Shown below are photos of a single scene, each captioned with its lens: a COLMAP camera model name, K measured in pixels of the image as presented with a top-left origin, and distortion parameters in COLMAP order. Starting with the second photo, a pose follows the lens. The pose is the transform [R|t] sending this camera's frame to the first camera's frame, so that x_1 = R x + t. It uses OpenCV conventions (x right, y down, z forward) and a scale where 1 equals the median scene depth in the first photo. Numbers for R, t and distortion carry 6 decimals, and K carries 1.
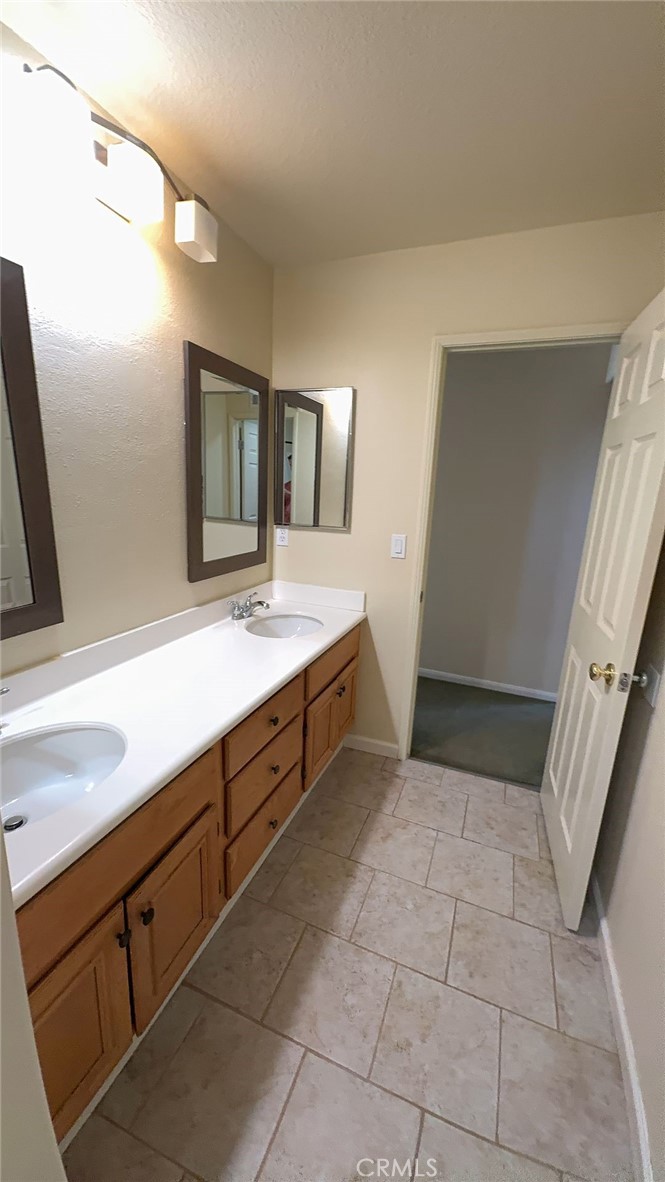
lens RADIAL K [[450.0, 0, 331.1], [0, 450.0, 590.5], [0, 0, 1]] dist [0.013057, -0.000081]
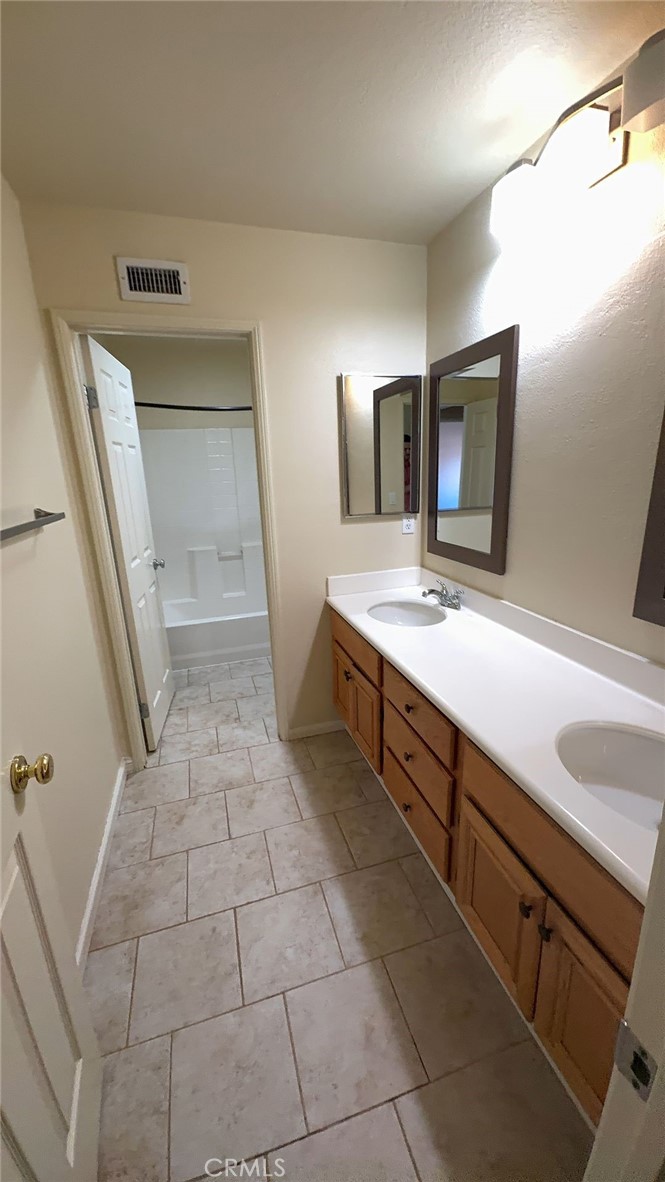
lens RADIAL K [[450.0, 0, 330.4], [0, 450.0, 597.7], [0, 0, 1]] dist [0.013057, -0.000081]
pose [[-0.784982, 0.147992, -0.601583, 0.601782], [-0.150391, 0.896482, 0.416777, -0.335457], [0.600988, 0.417635, -0.681465, 1.518721]]
